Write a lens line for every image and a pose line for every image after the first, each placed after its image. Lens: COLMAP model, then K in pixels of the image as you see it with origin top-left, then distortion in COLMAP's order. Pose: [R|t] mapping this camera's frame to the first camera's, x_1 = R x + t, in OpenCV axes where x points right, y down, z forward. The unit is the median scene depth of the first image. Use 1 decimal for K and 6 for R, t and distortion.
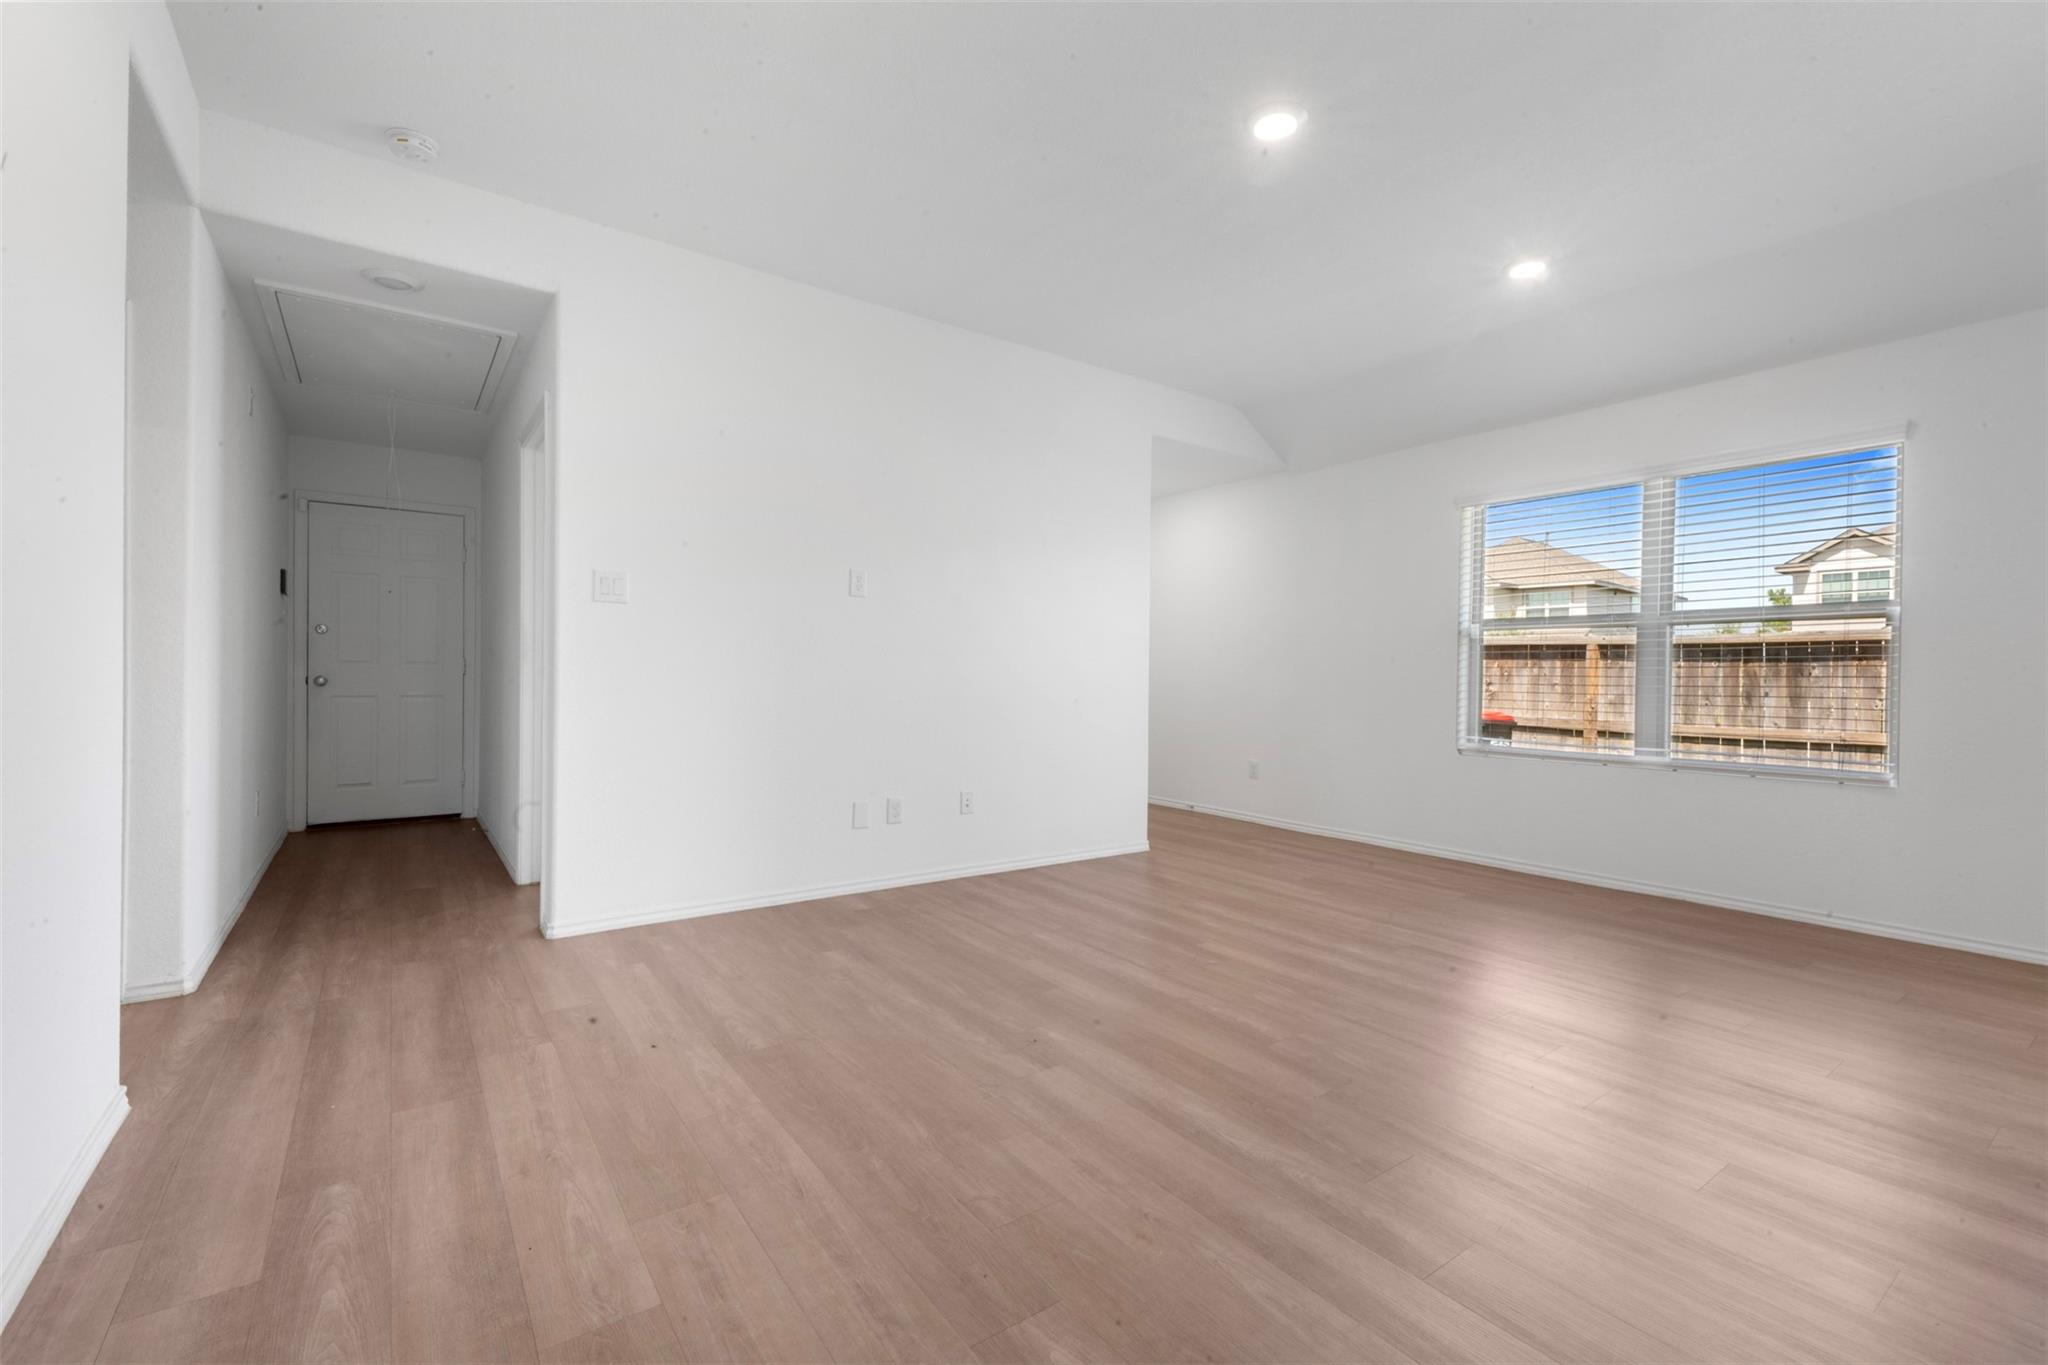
lens RADIAL K [[881.7, 0, 1013.9], [0, 881.7, 689.5], [0, 0, 1]] dist [0.008942, -0.000781]
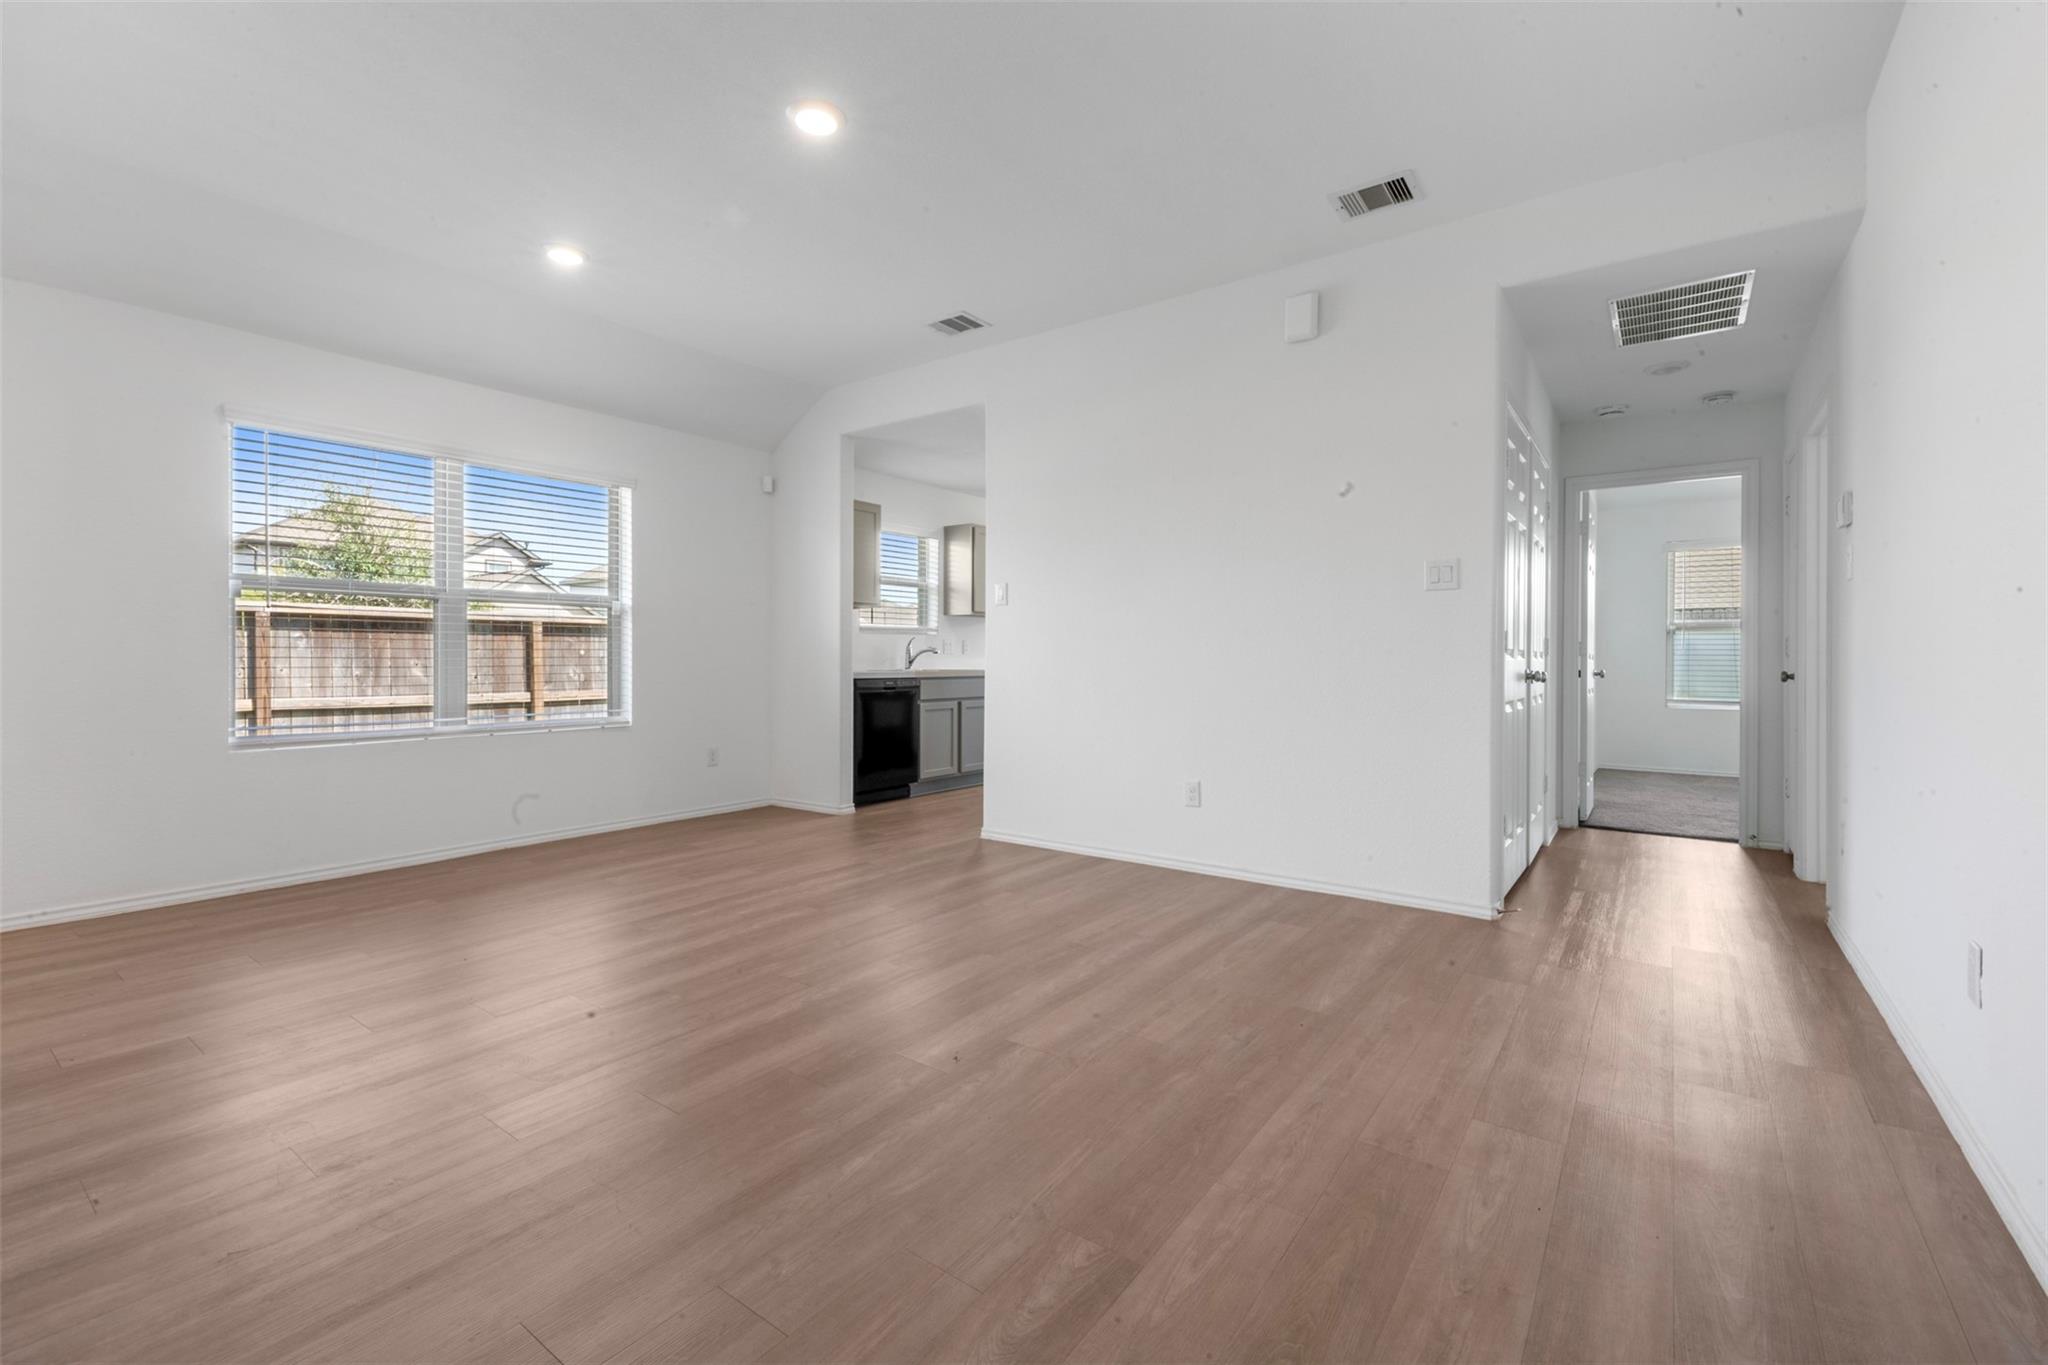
lens RADIAL K [[881.7, 0, 1018.0], [0, 881.7, 662.8], [0, 0, 1]] dist [0.008942, -0.000781]
pose [[-0.321310, -0.019290, 0.946778, -0.708131], [0.008889, 0.999687, 0.023385, -0.025945], [-0.946932, 0.015930, -0.321038, 1.017748]]
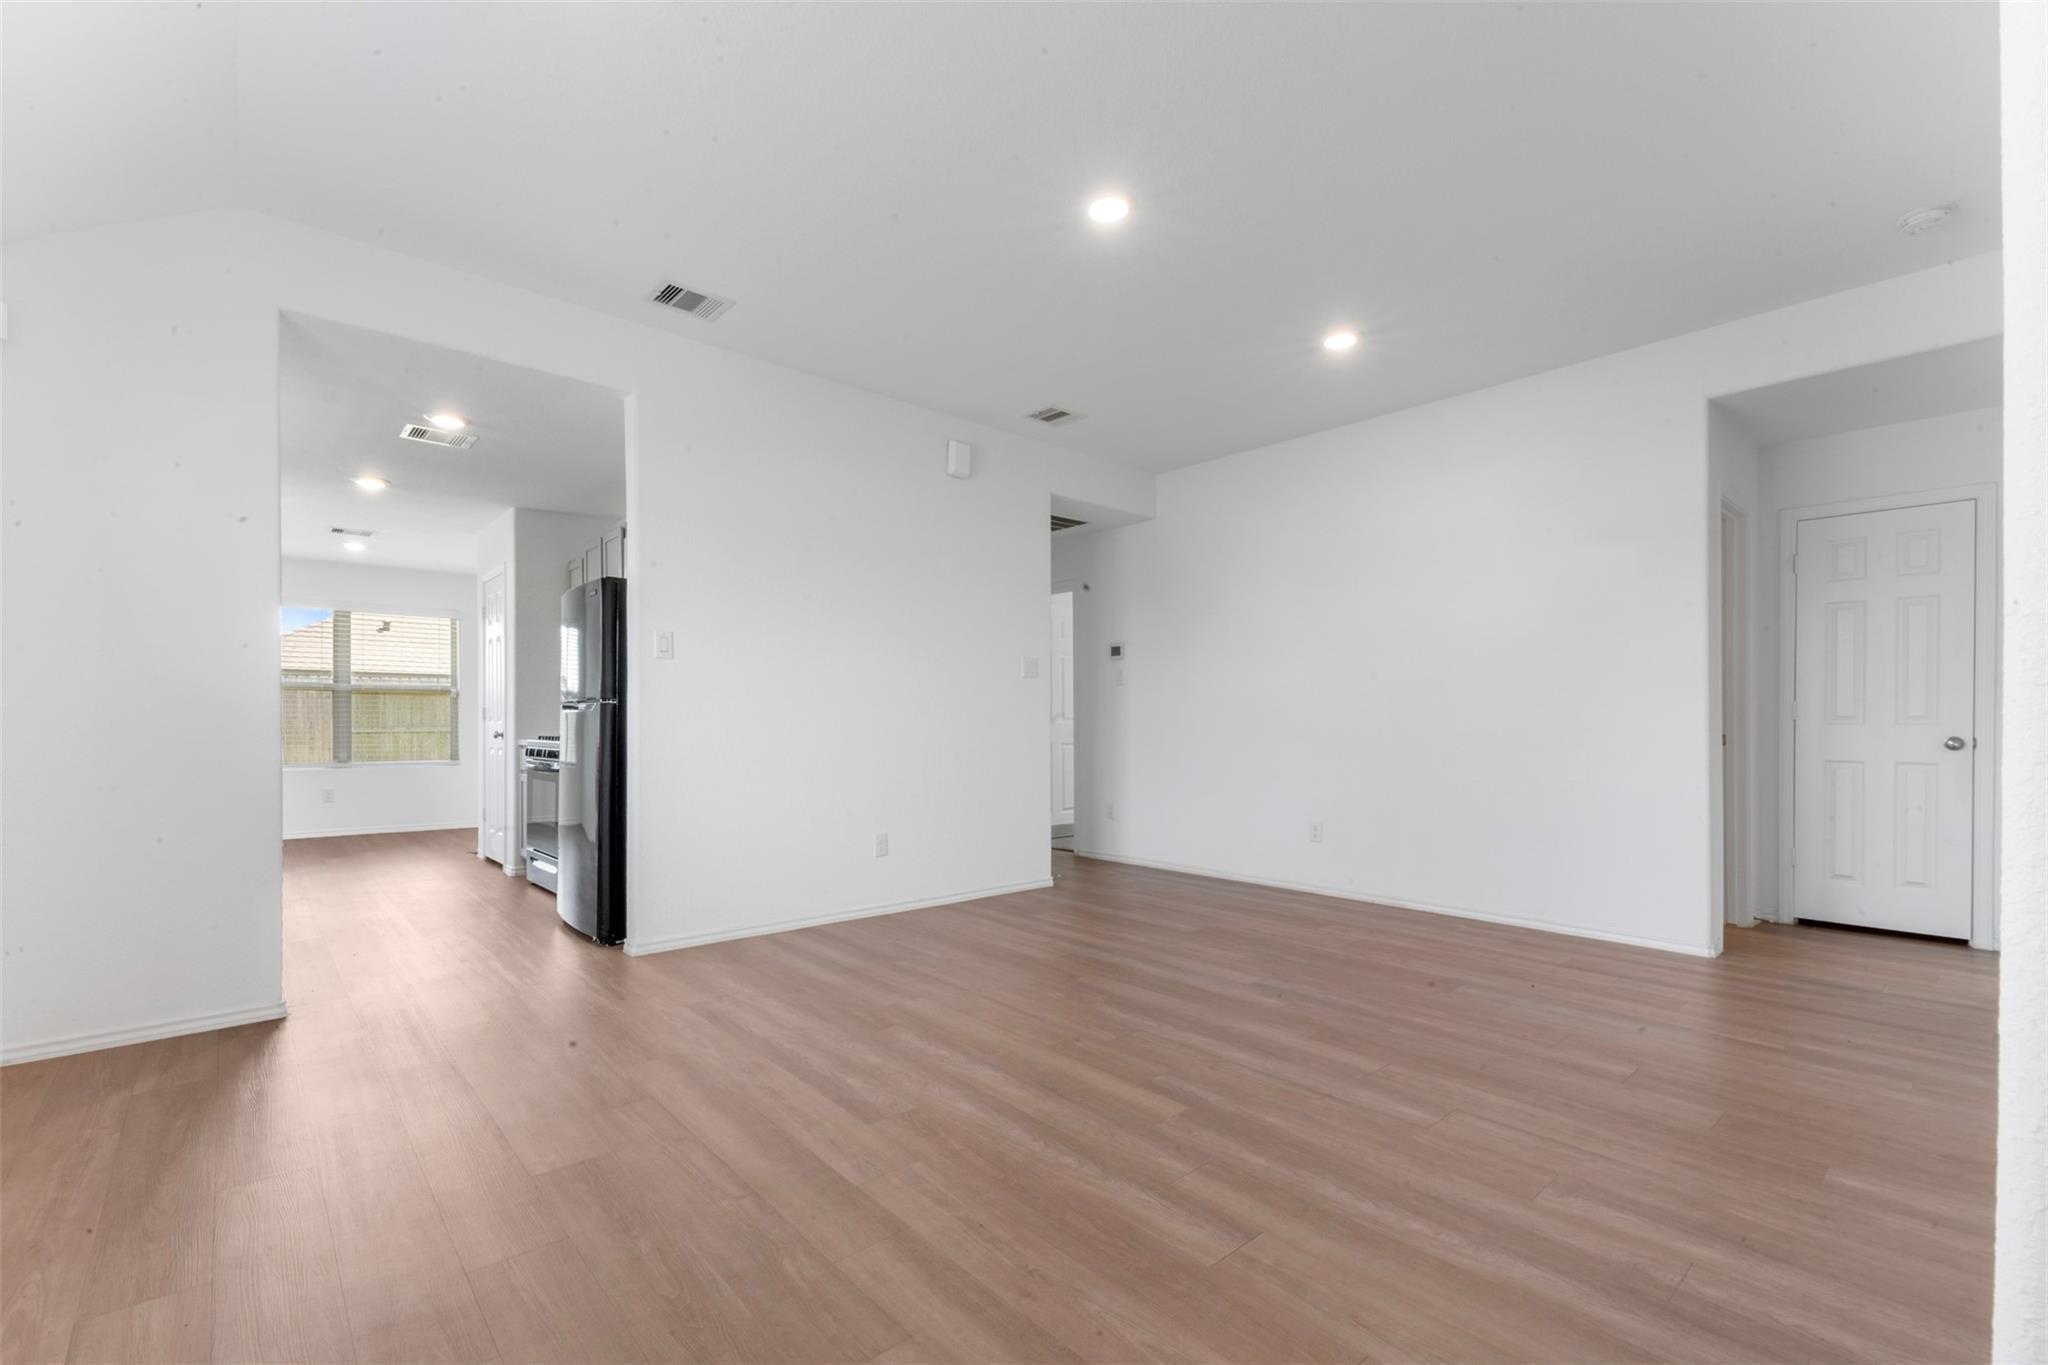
lens RADIAL K [[881.7, 0, 1022.5], [0, 881.7, 722.0], [0, 0, 1]] dist [0.008942, -0.000781]
pose [[-0.992814, -0.012864, -0.118971, 0.476201], [-0.014422, 0.999821, 0.012249, -0.022423], [0.118793, 0.013876, -0.992822, 1.885011]]
